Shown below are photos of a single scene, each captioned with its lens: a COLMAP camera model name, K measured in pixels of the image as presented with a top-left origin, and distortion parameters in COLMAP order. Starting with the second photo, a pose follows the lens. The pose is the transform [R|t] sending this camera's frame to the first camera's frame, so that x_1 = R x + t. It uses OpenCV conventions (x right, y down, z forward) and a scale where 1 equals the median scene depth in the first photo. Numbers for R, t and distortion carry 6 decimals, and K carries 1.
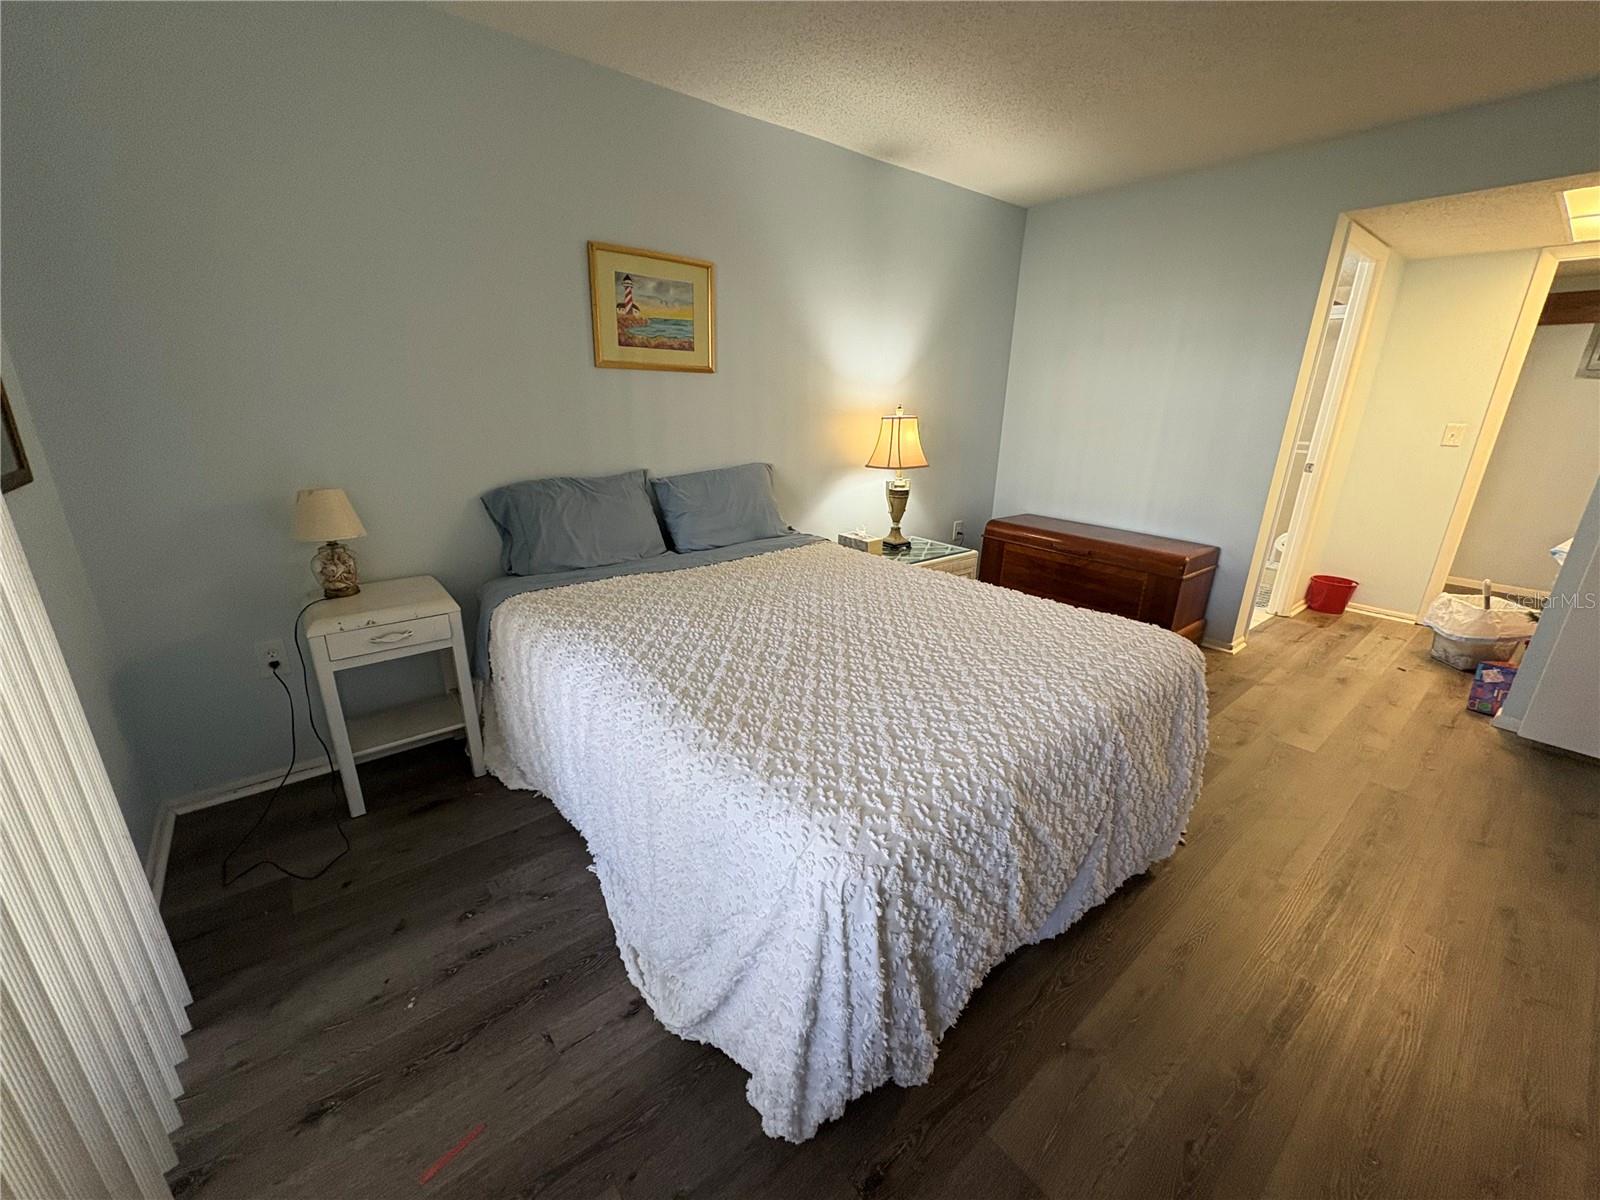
lens RADIAL K [[635.0, 0, 791.4], [0, 635.0, 592.5], [0, 0, 1]] dist [-0.003142, 0.000507]
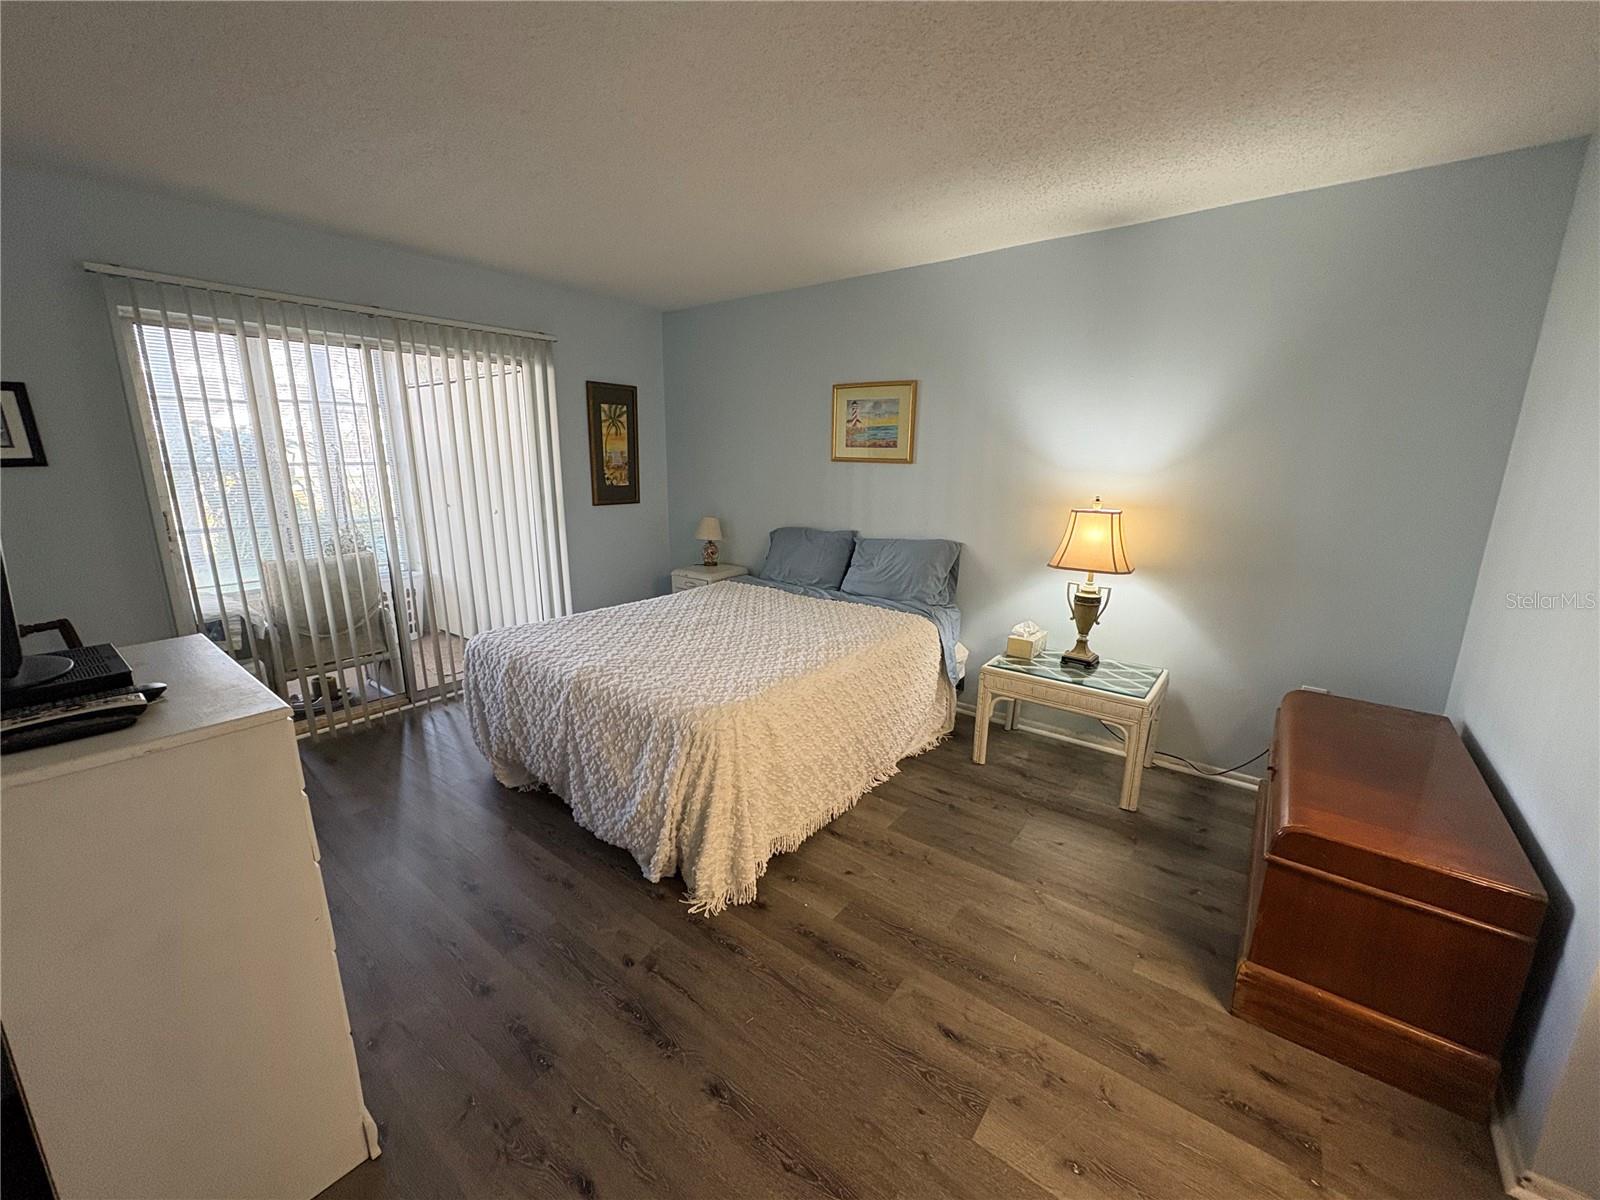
lens RADIAL K [[635.0, 0, 793.5], [0, 635.0, 596.8], [0, 0, 1]] dist [-0.003142, 0.000507]
pose [[0.208430, 0.199189, -0.957539, 1.135865], [-0.301128, 0.944551, 0.130939, -0.198817], [0.930526, 0.261050, 0.256854, 0.551457]]
